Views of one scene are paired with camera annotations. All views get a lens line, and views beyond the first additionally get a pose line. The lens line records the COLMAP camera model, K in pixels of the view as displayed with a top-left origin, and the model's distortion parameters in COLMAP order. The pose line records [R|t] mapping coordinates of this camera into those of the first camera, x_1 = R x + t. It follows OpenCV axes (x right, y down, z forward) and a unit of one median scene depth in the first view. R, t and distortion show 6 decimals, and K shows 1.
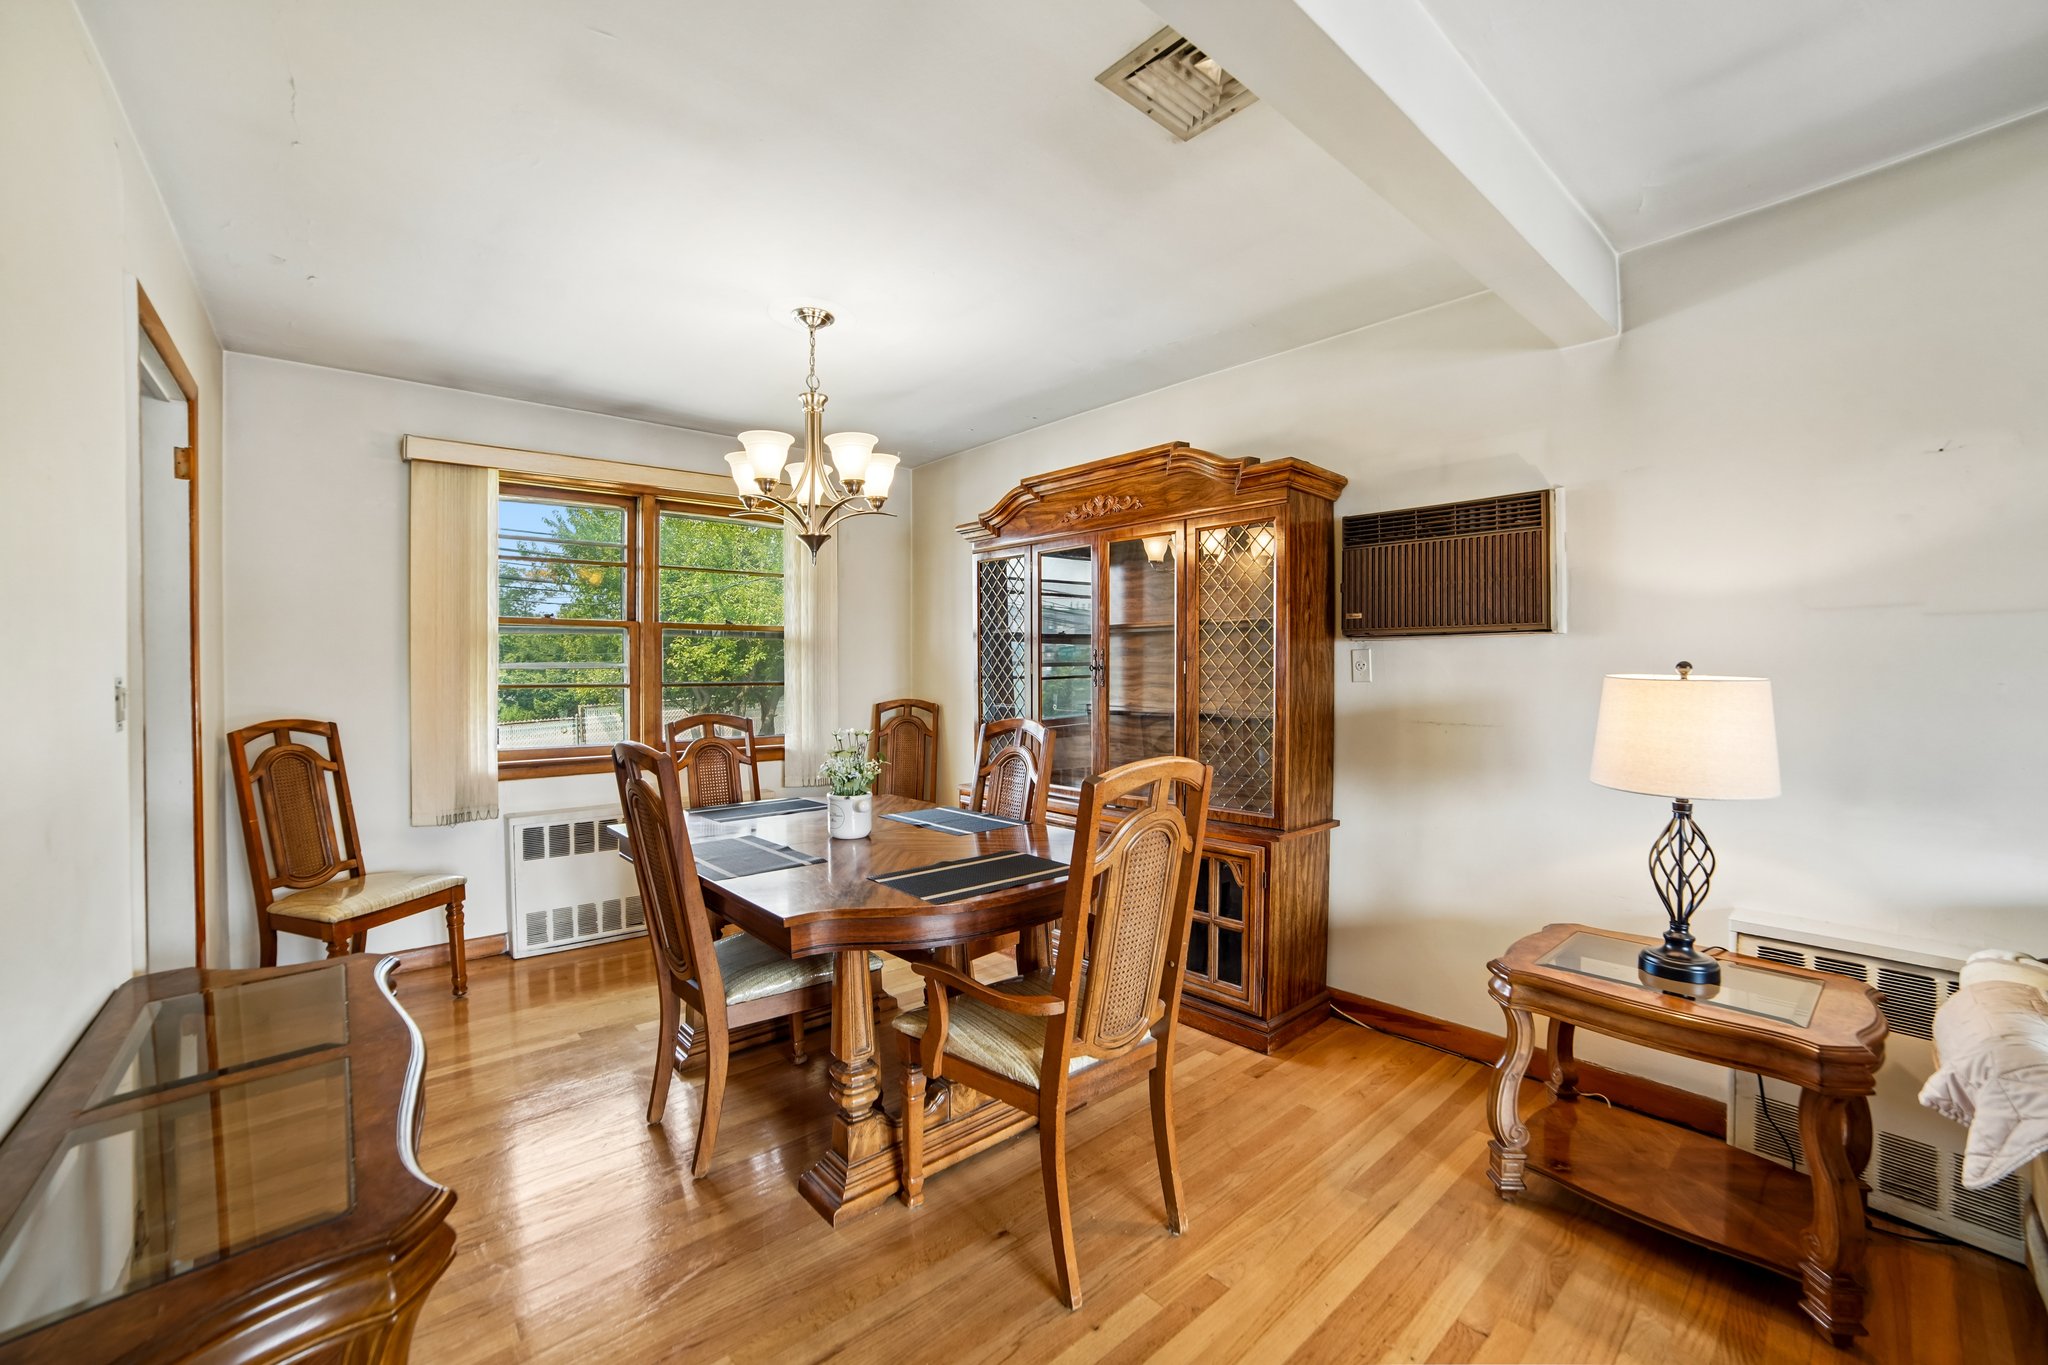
lens RADIAL K [[855.7, 0, 1024.5], [0, 855.7, 663.3], [0, 0, 1]] dist [-0.083833, 0.031359]
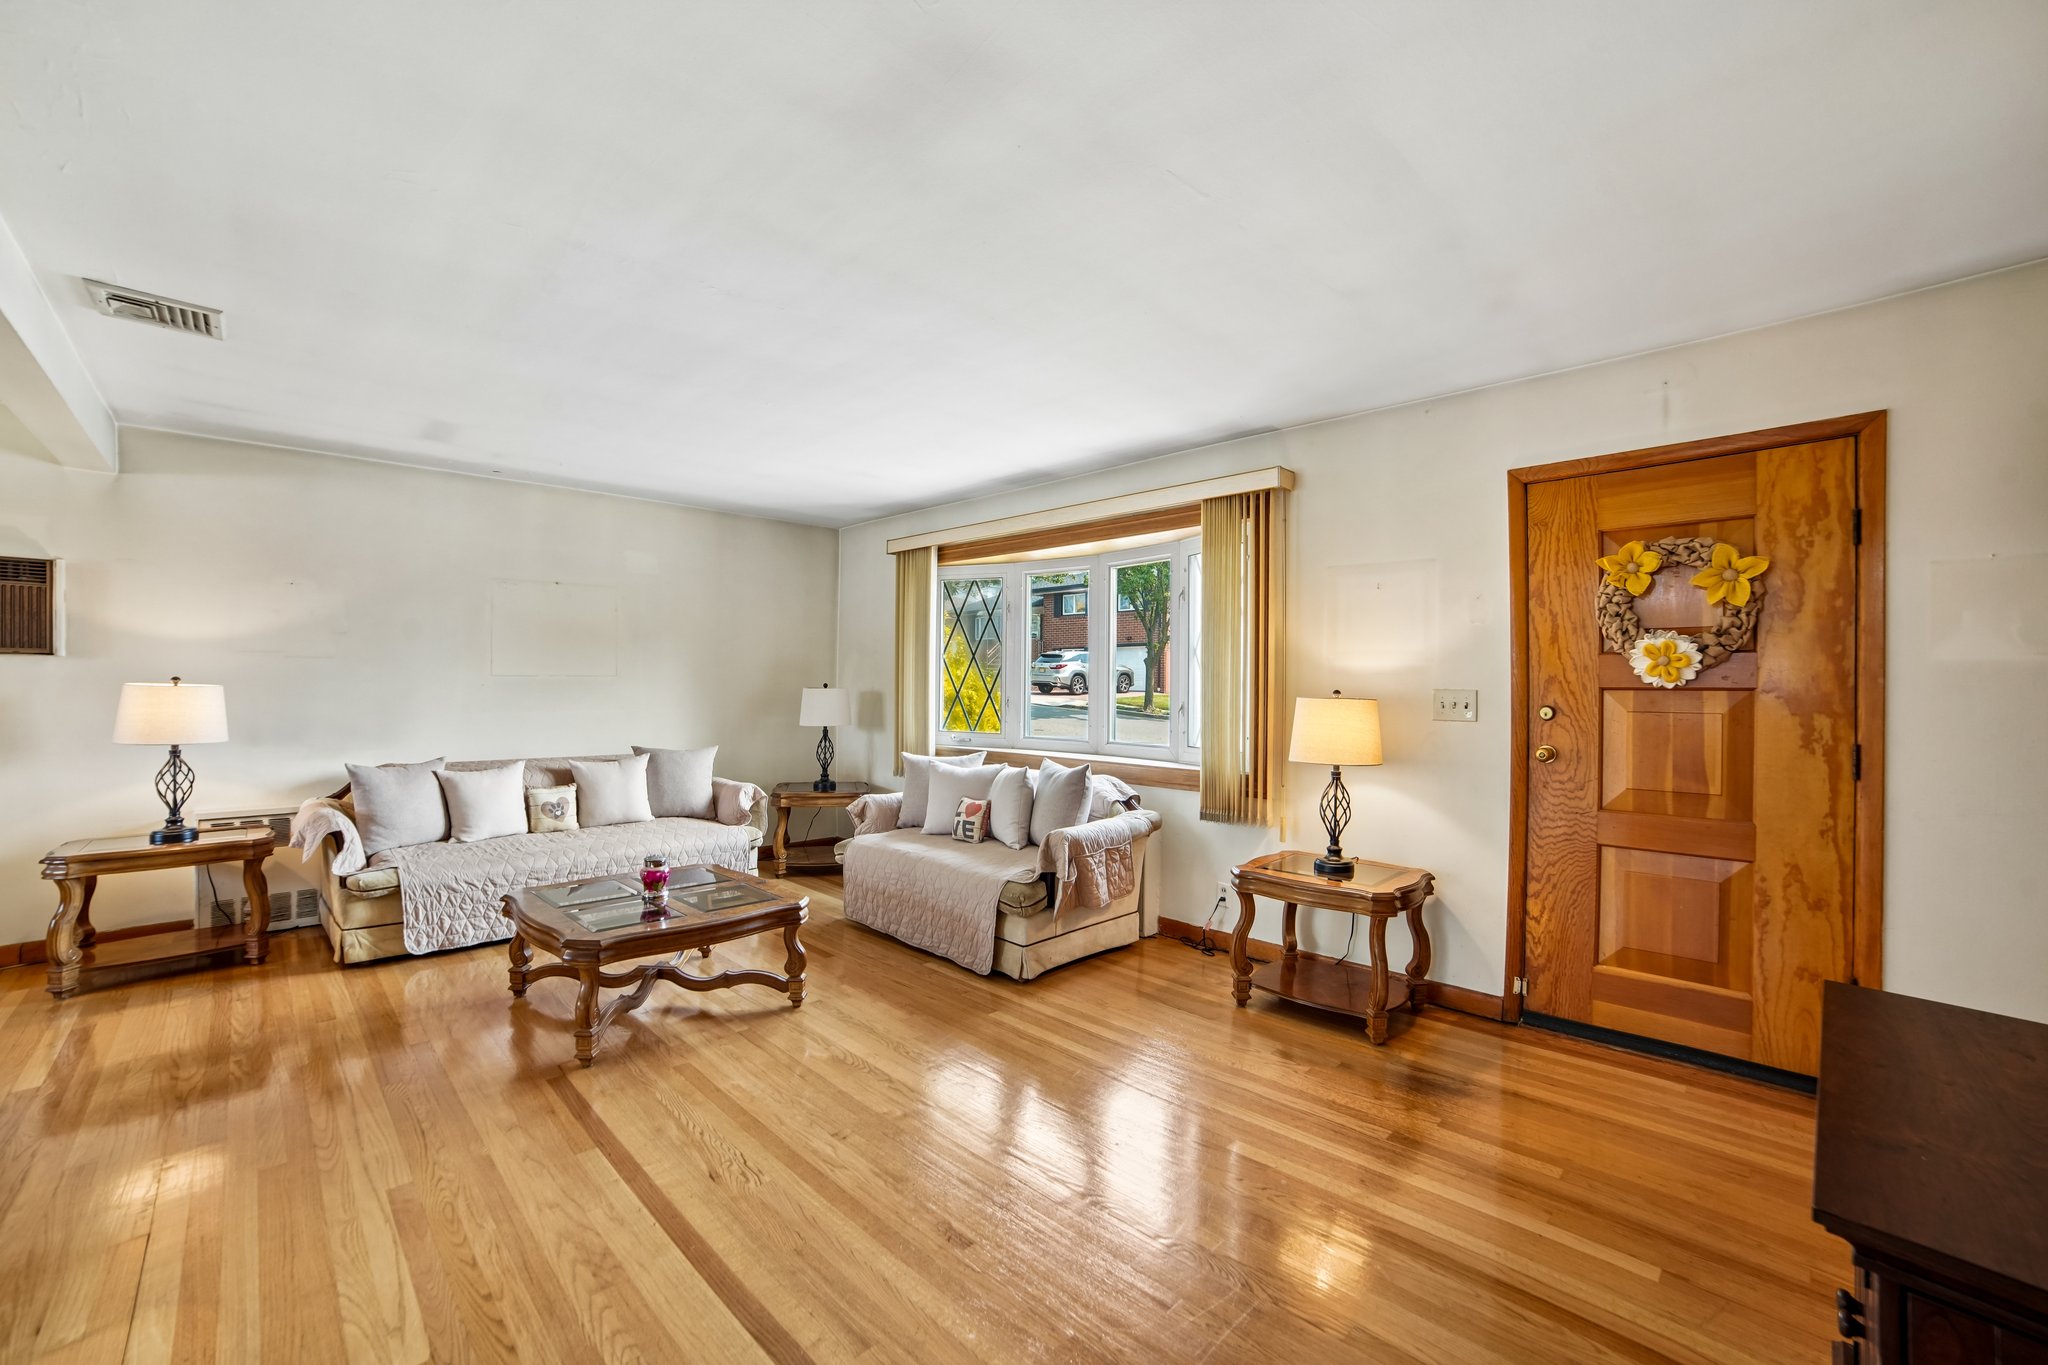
lens RADIAL K [[855.7, 0, 1024.5], [0, 855.7, 663.3], [0, 0, 1]] dist [-0.083833, 0.031359]
pose [[-0.041598, 0.014328, 0.999032, -1.004183], [0.004923, 0.999888, -0.014136, 0.007225], [-0.999122, 0.004330, -0.041664, -0.776813]]
